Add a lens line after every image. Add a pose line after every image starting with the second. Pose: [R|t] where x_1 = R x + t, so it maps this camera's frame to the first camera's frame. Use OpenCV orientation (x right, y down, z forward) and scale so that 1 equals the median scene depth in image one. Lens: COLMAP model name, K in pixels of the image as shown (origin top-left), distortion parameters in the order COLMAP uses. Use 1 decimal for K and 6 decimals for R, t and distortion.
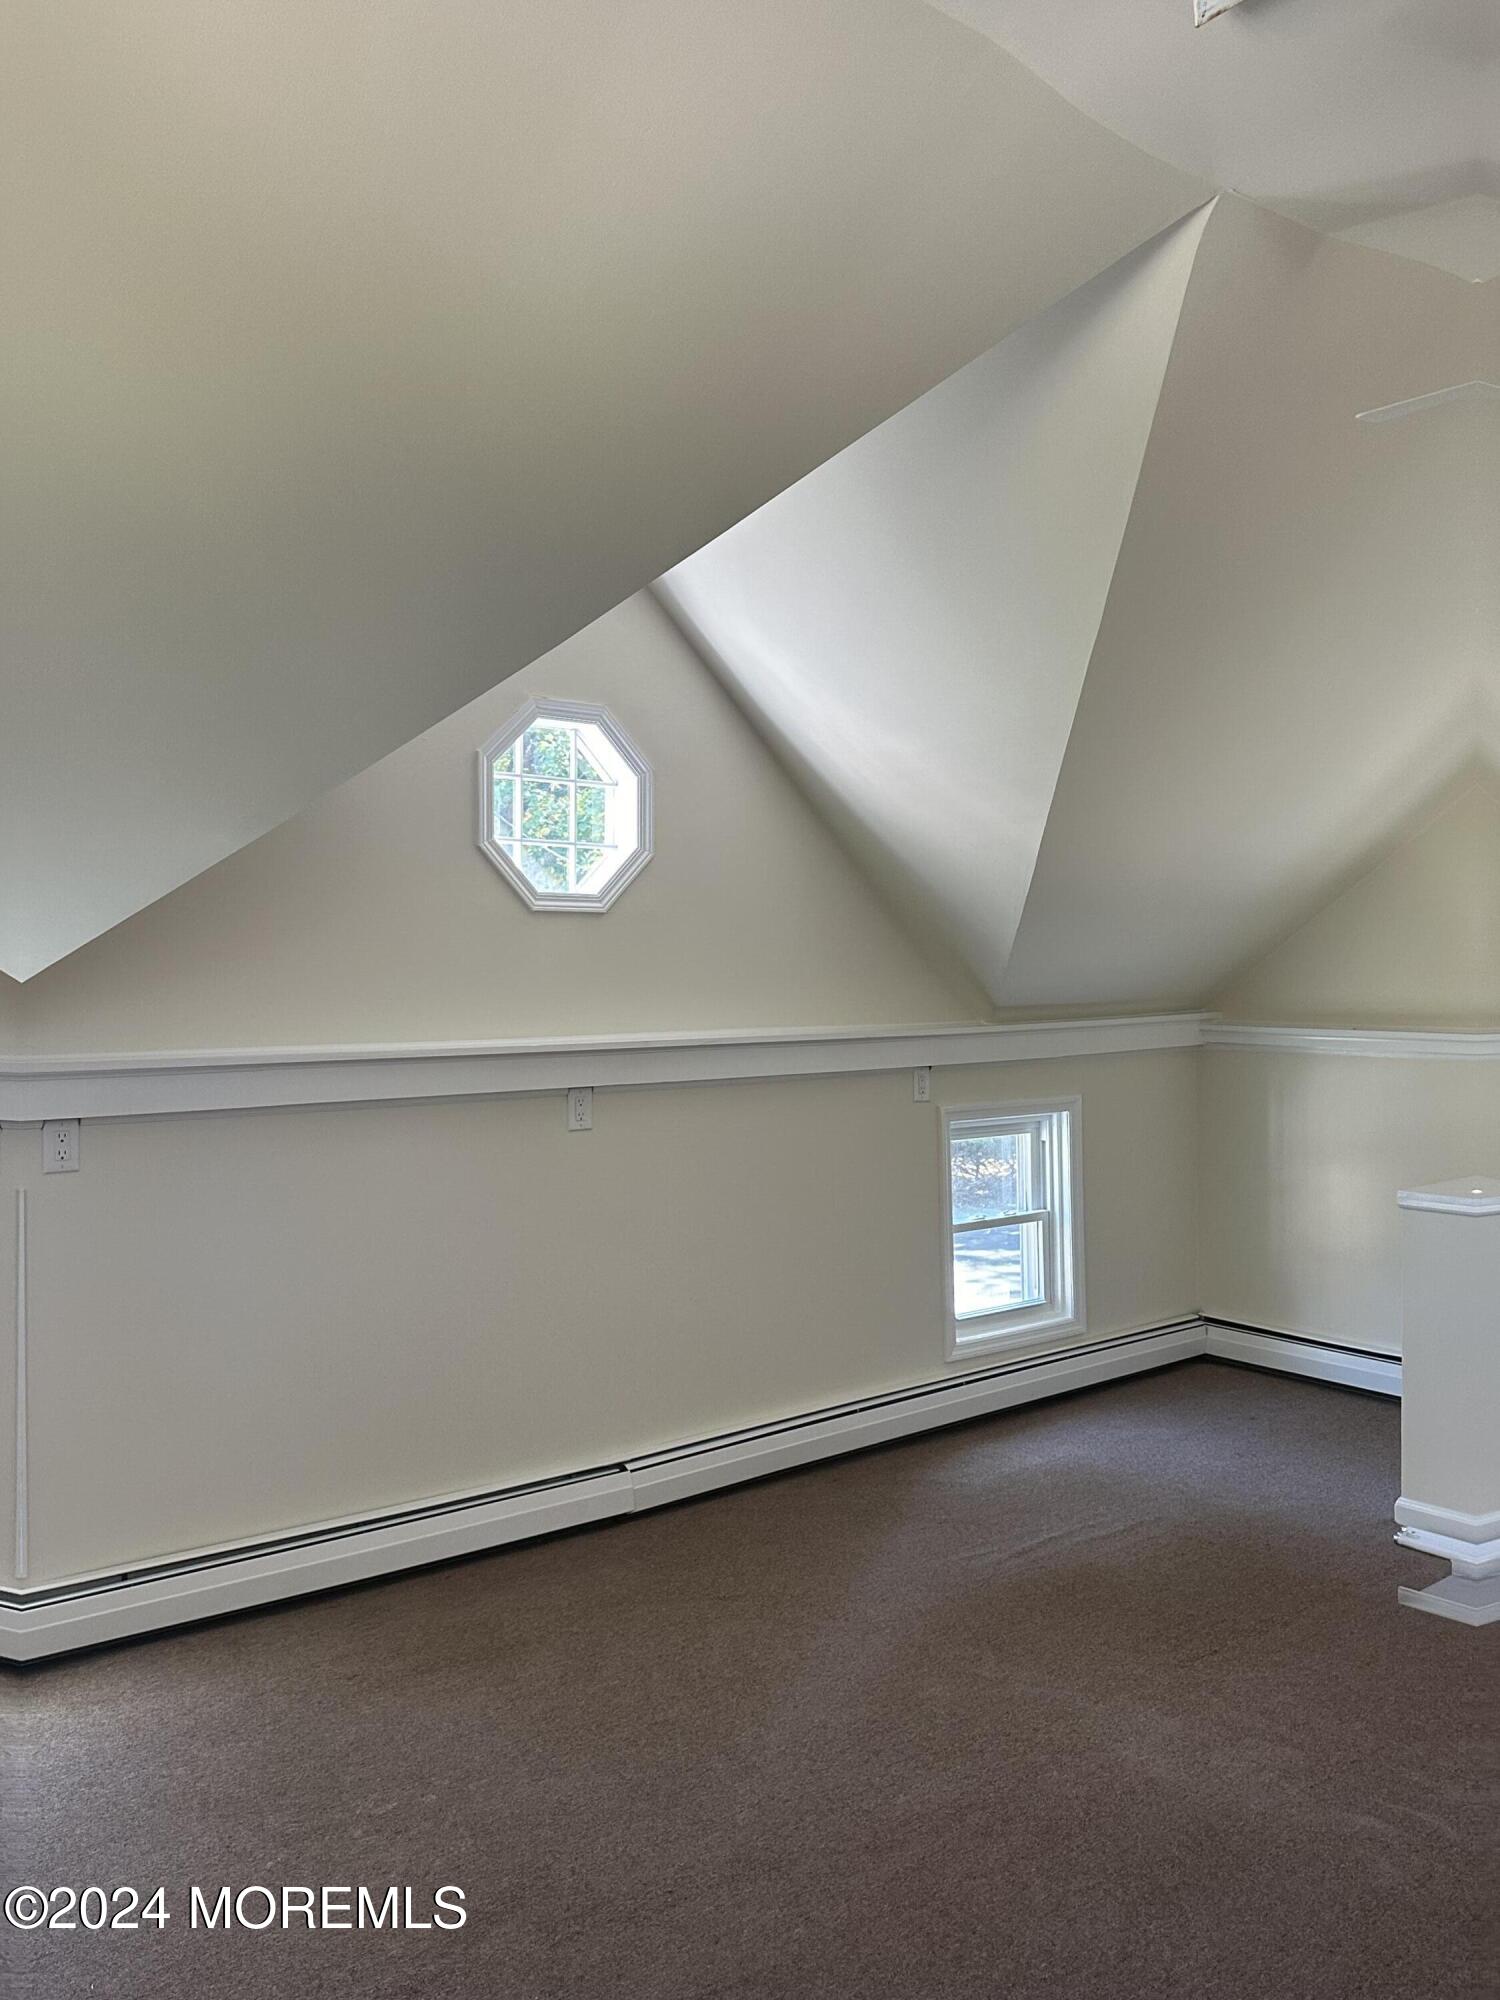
lens RADIAL K [[1574.6, 0, 747.1], [0, 1574.6, 981.4], [0, 0, 1]] dist [0.136287, -0.245622]
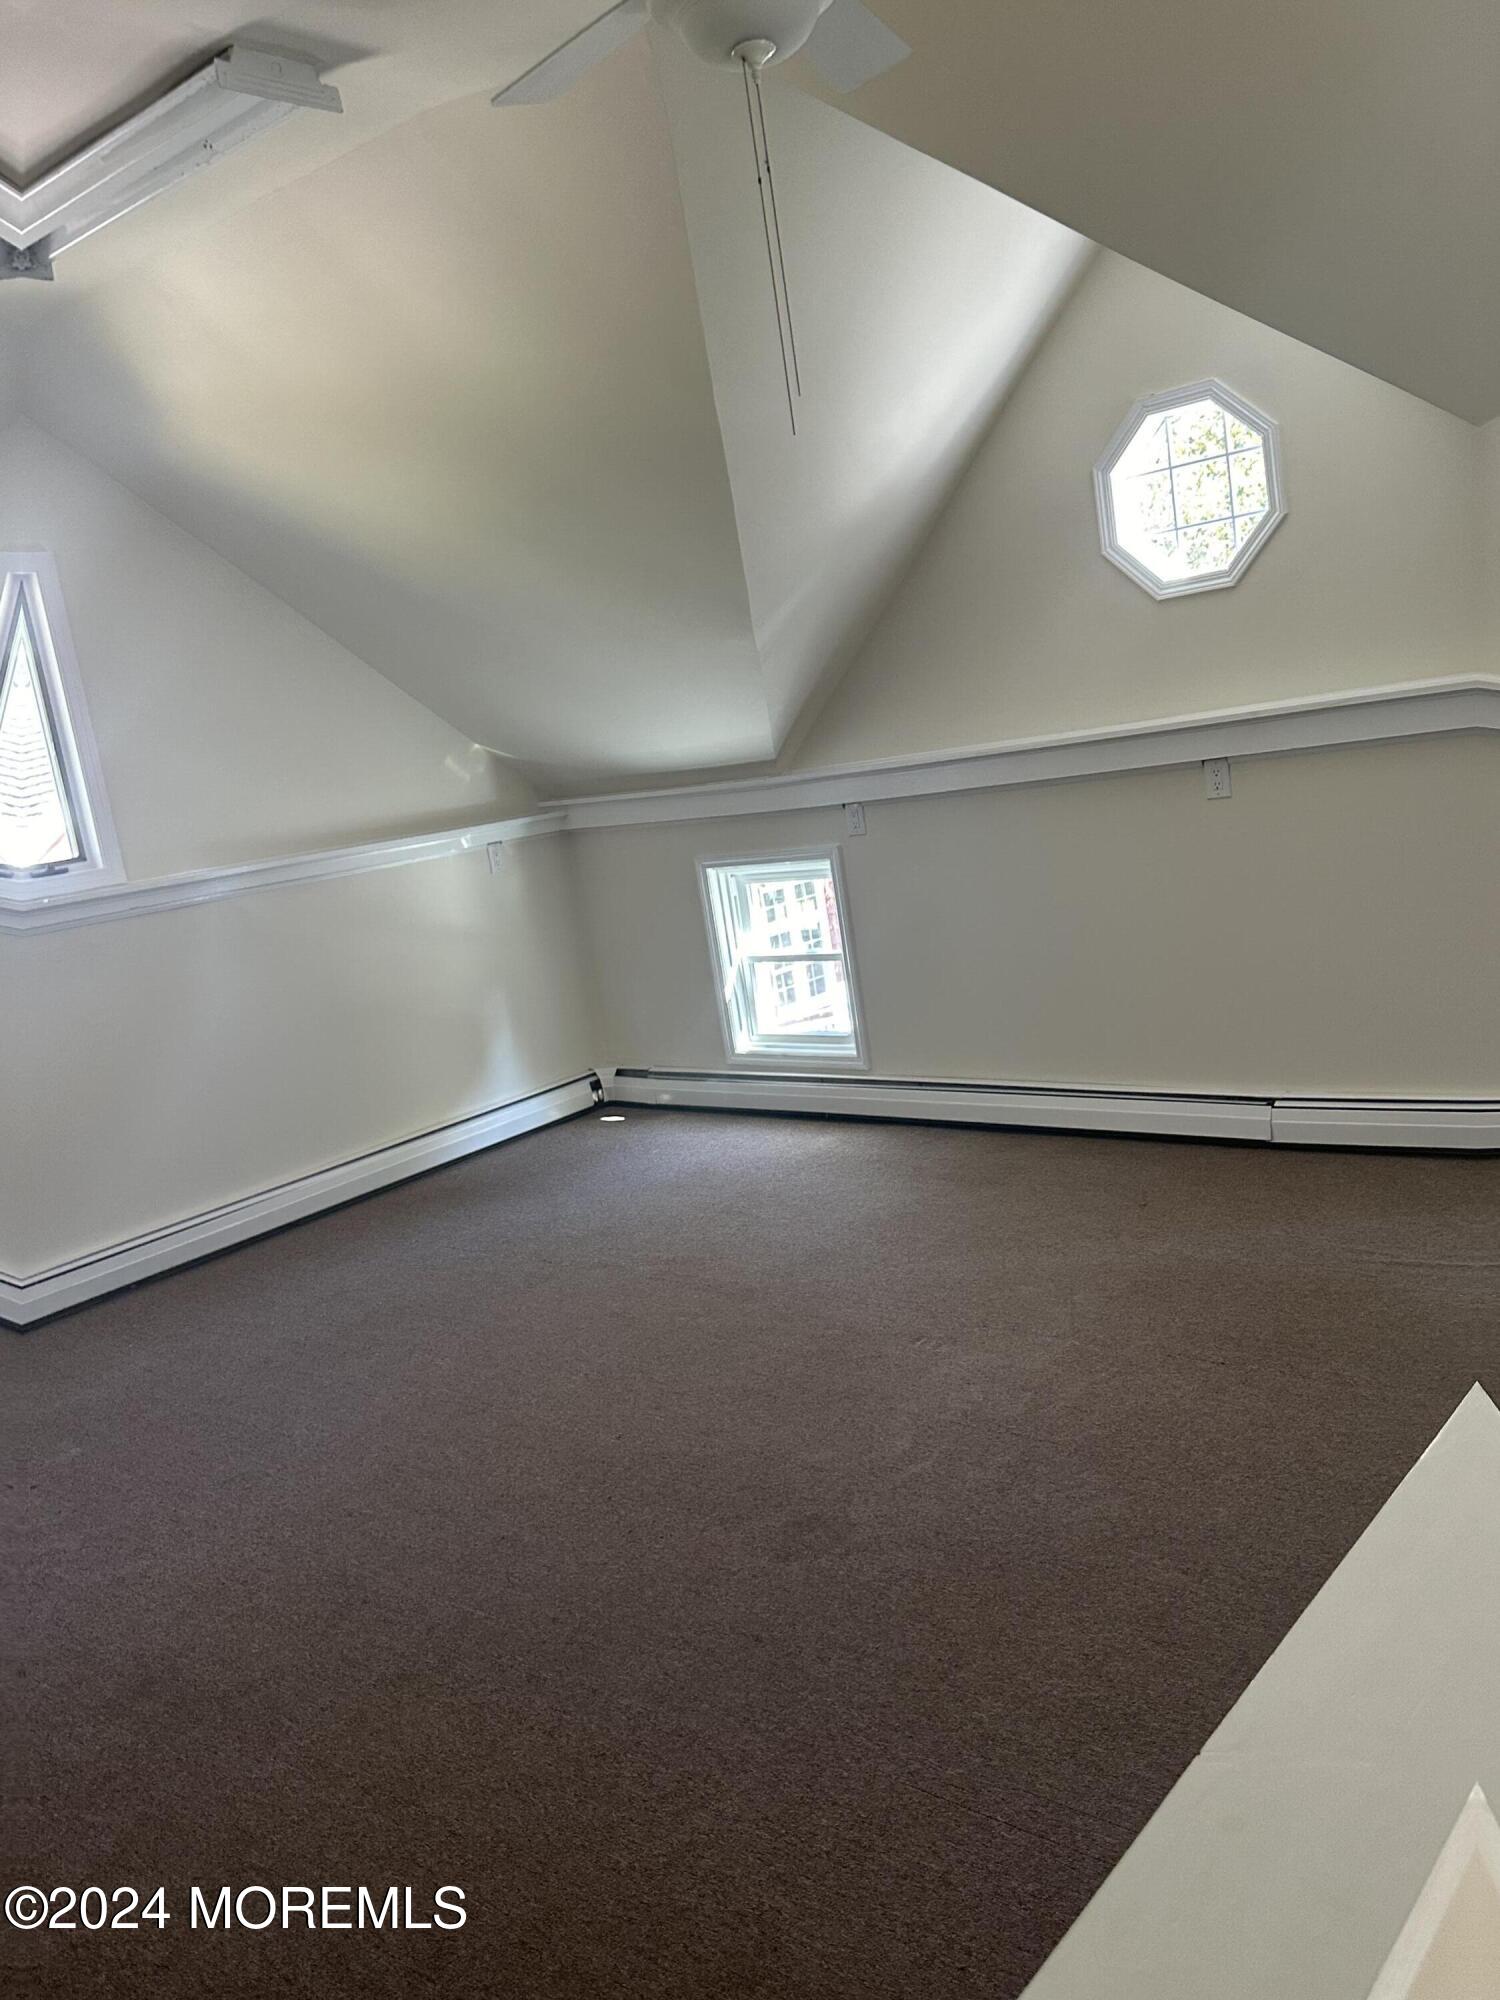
lens RADIAL K [[1642.8, 0, 750.0], [0, 1642.8, 1000.0], [0, 0, 1]] dist [0.161714, -0.300978]
pose [[0.191835, 0.141665, -0.971149, 0.951720], [0.162145, 0.971354, 0.173724, -0.021983], [0.967940, -0.190794, 0.163369, 0.465235]]
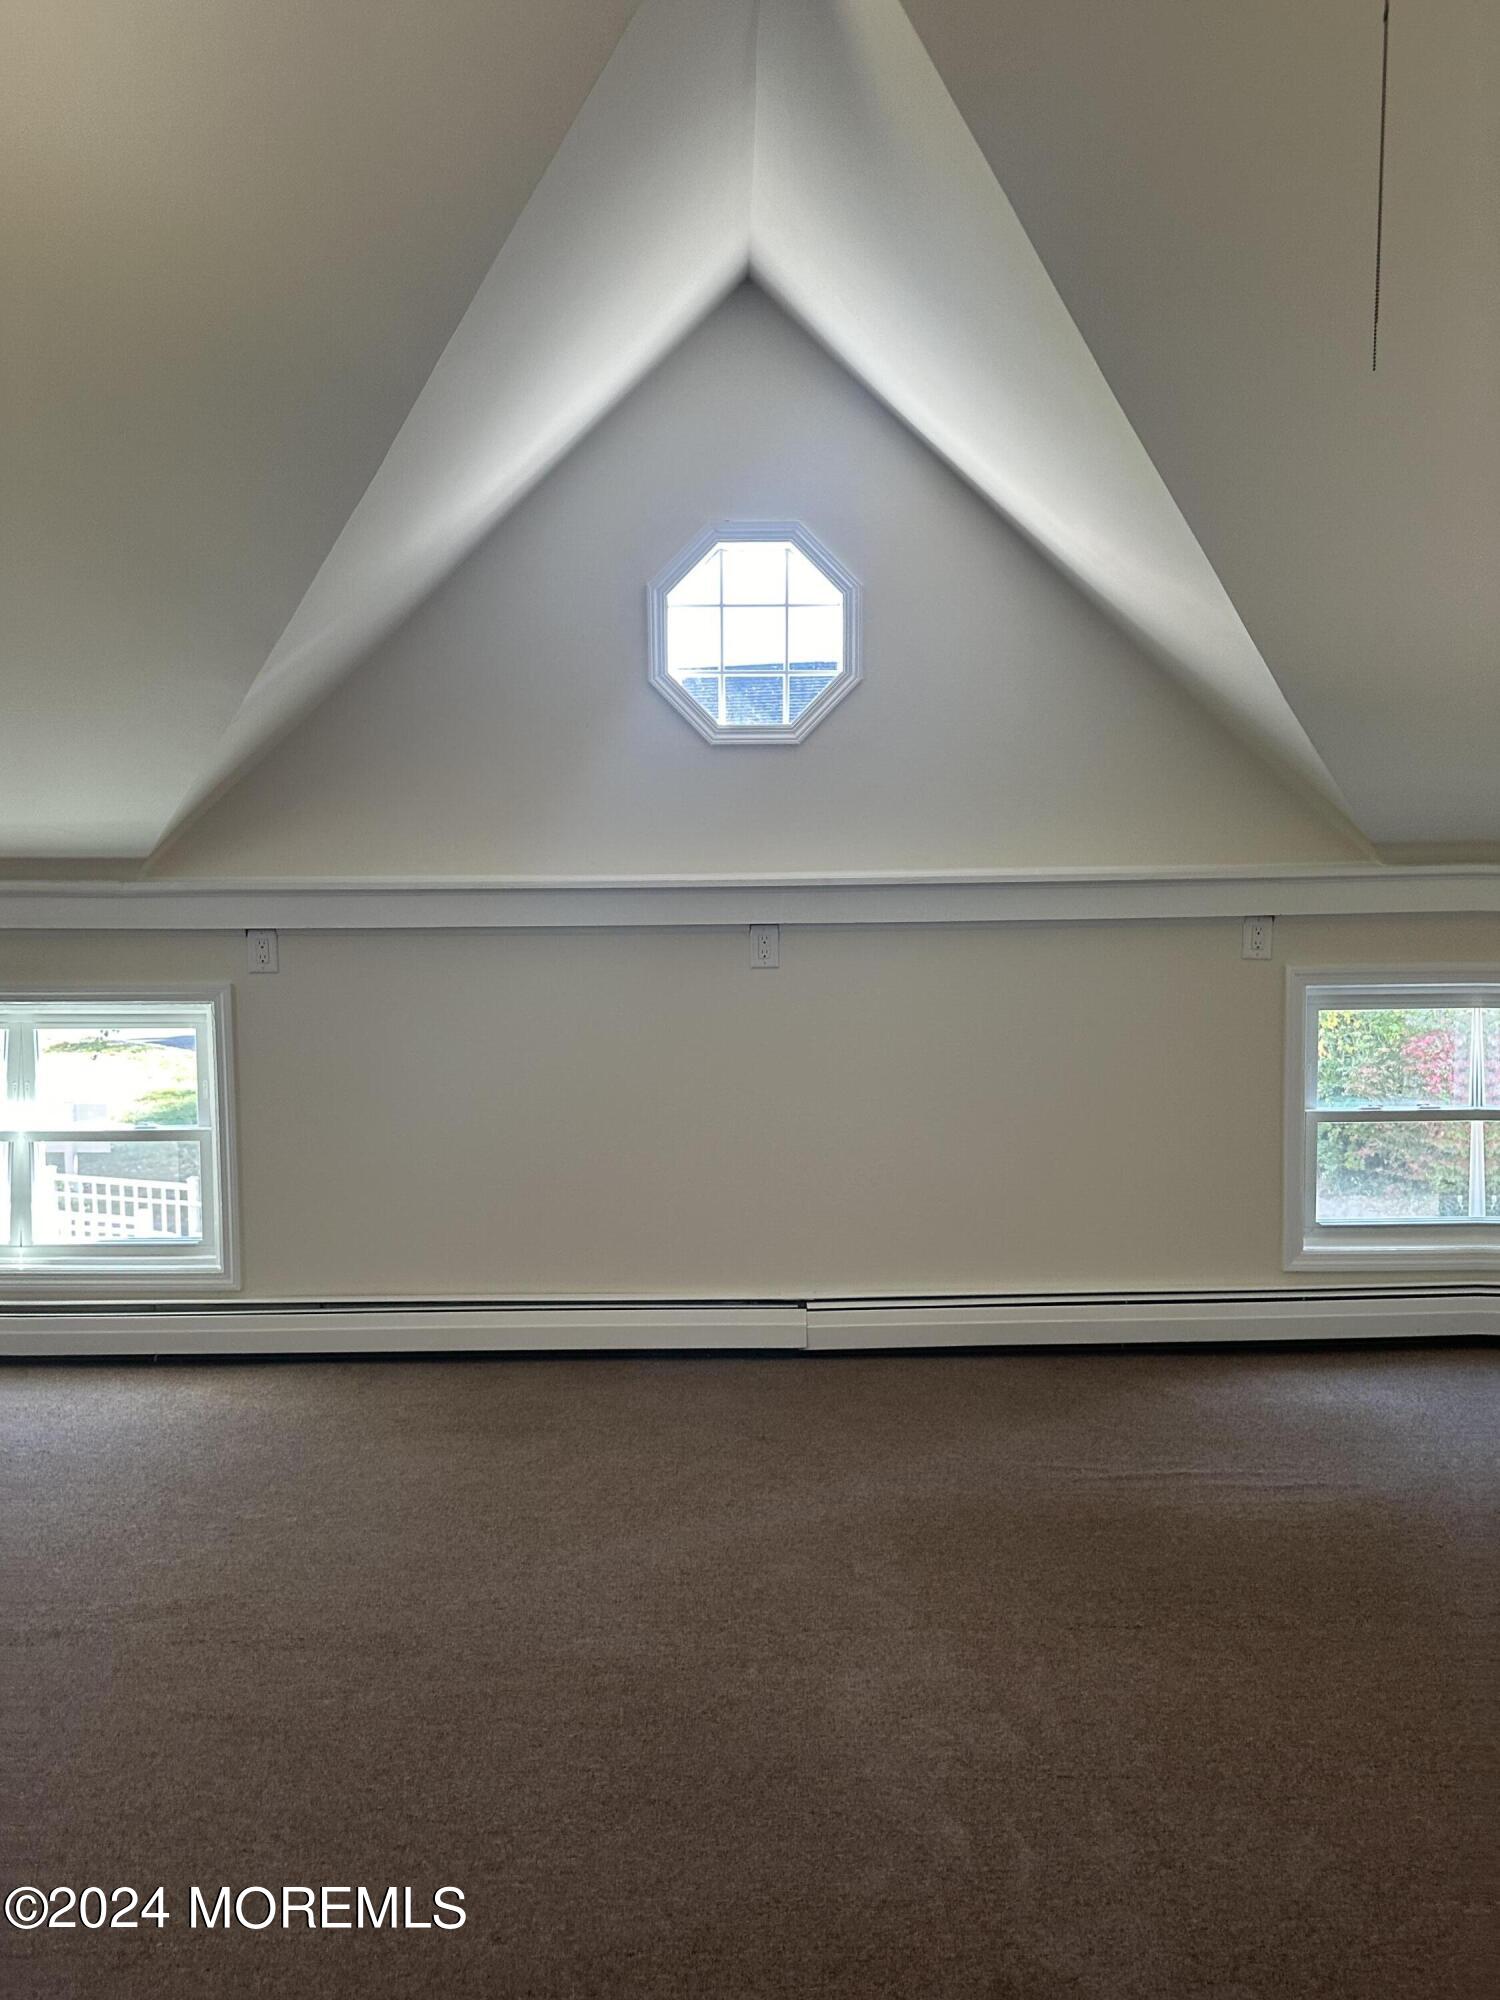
lens RADIAL K [[1642.8, 0, 750.0], [0, 1642.8, 1000.0], [0, 0, 1]] dist [0.161714, -0.300978]
pose [[0.799828, 0.073341, -0.595731, 0.498003], [0.002789, 0.992042, 0.125876, -0.015678], [0.600222, -0.102341, 0.793259, 0.169782]]
